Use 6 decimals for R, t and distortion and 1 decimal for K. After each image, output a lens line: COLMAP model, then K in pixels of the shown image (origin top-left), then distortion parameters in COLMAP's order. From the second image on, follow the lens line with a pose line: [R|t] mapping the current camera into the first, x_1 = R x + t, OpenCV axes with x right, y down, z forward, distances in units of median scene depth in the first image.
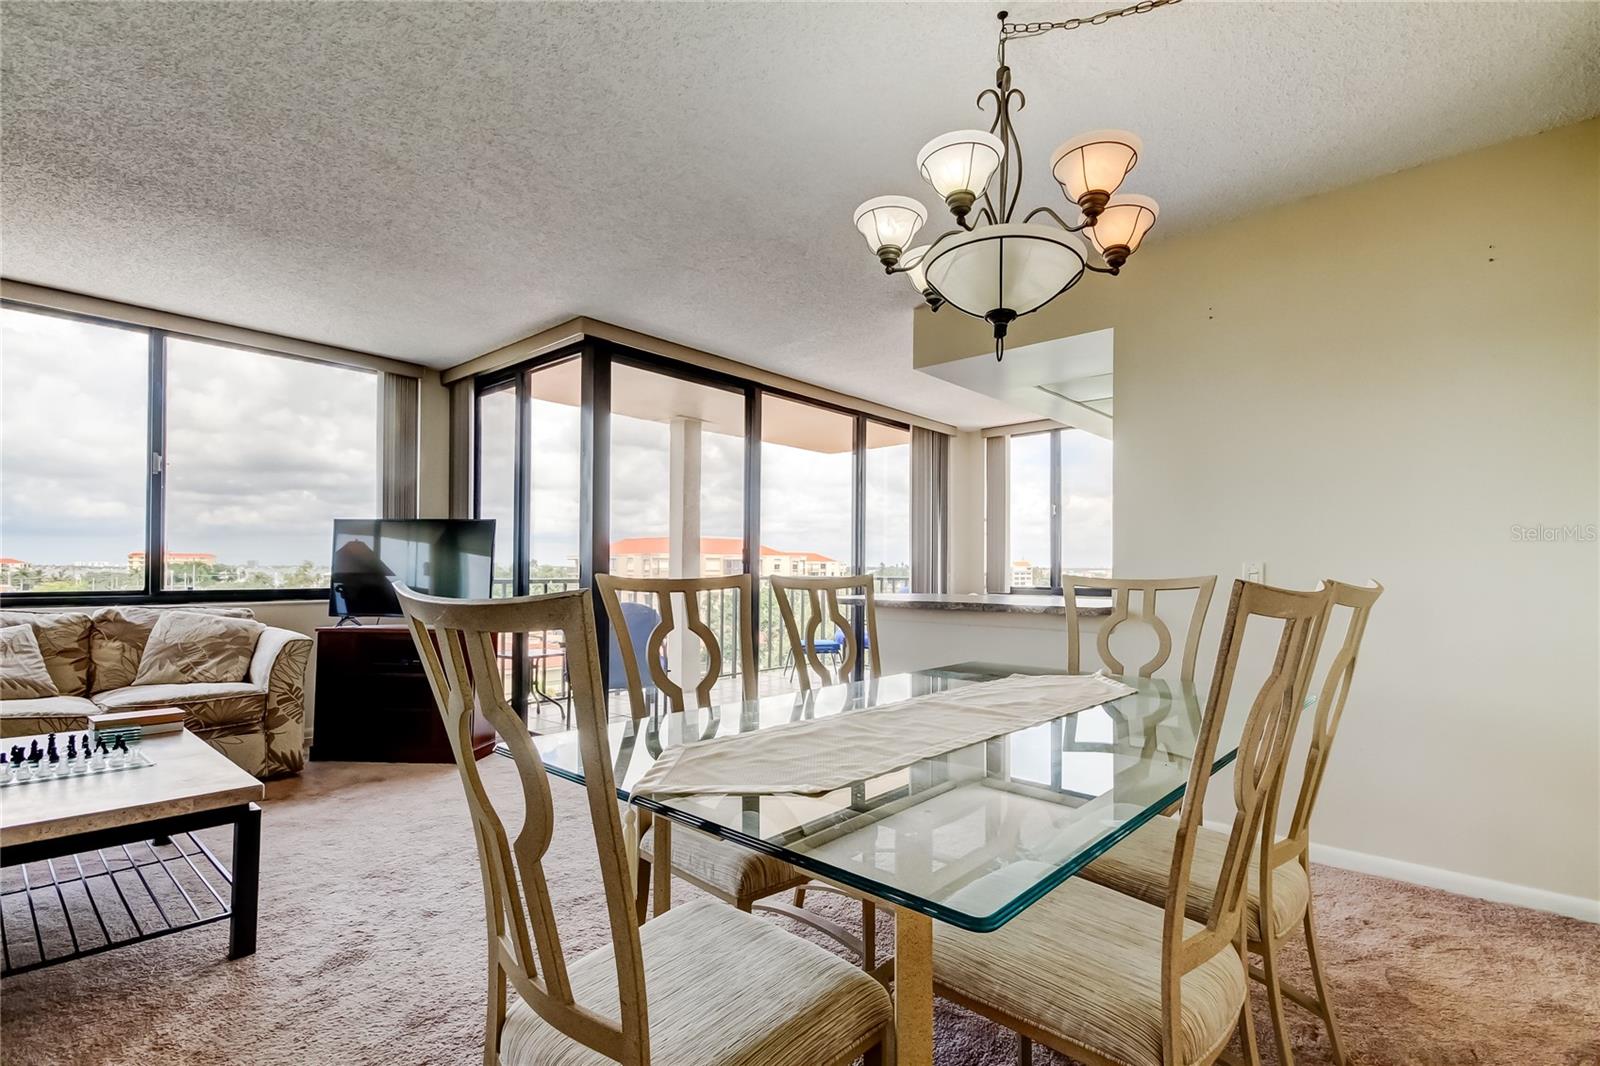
lens RADIAL K [[761.6, 0, 831.3], [0, 761.6, 552.4], [0, 0, 1]] dist [0.018630, -0.001692]
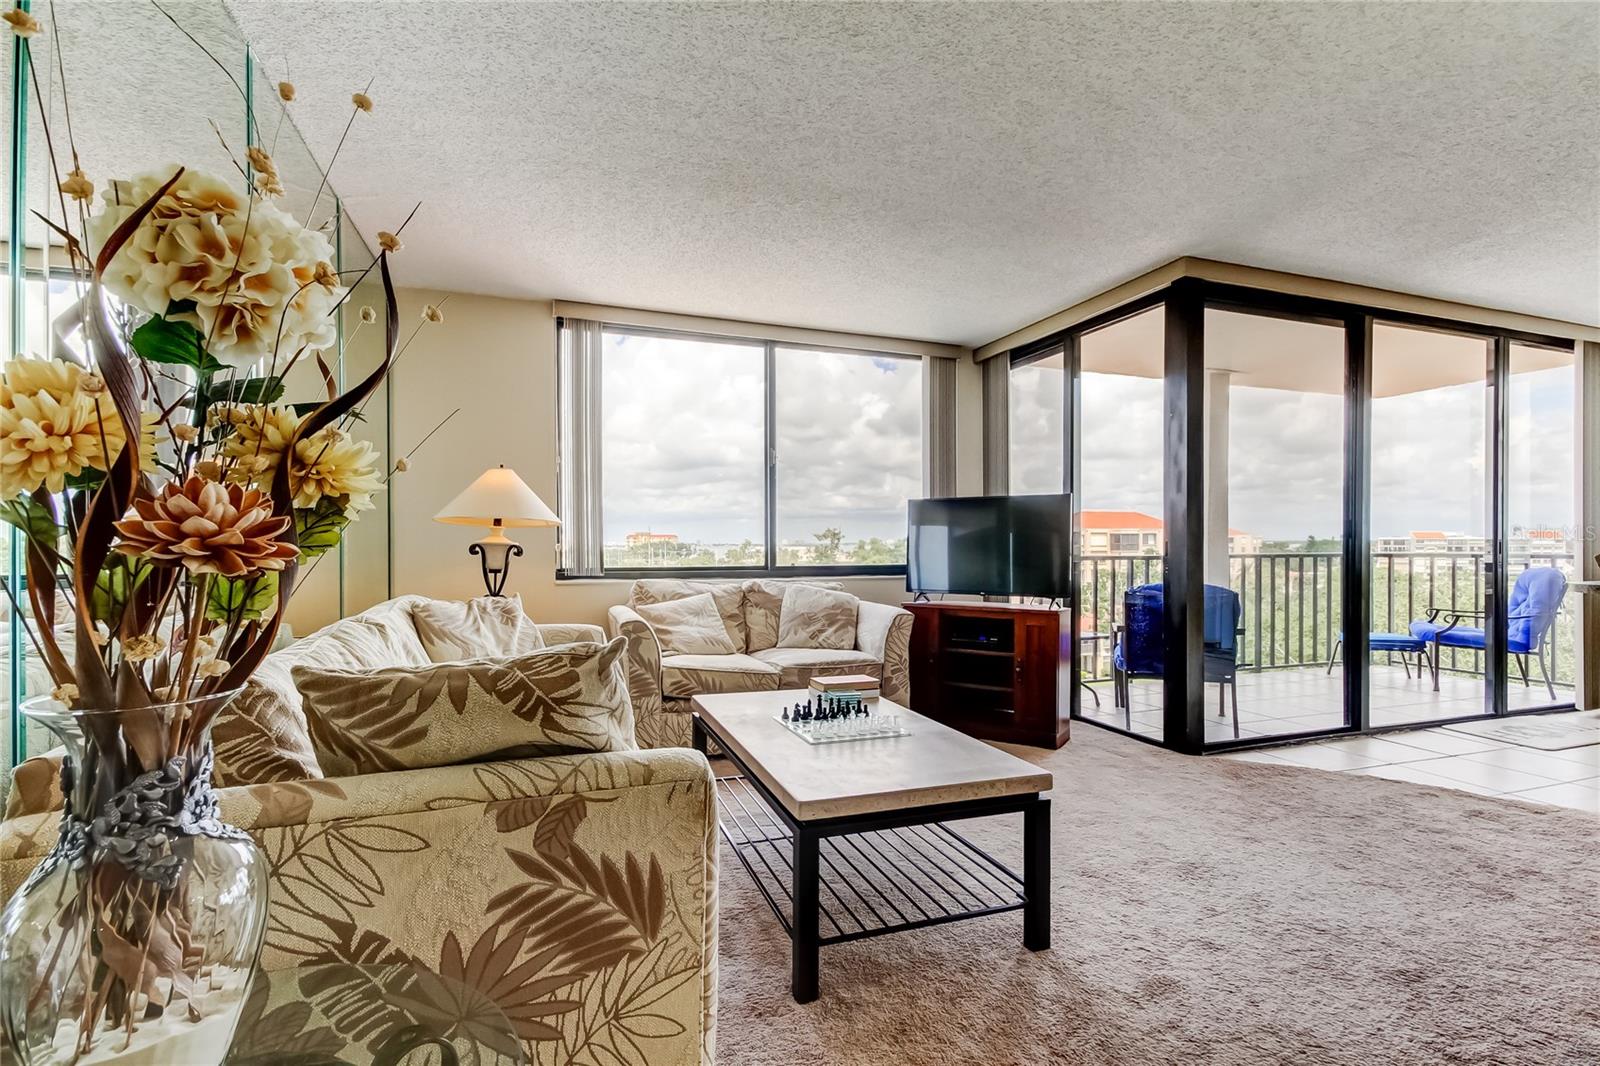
lens RADIAL K [[761.6, 0, 800.5], [0, 761.6, 541.3], [0, 0, 1]] dist [0.018630, -0.001692]
pose [[0.871651, -0.008251, -0.490058, -0.280205], [0.016894, 0.999770, 0.013215, -0.002775], [0.489836, -0.019798, 0.871590, 0.014358]]
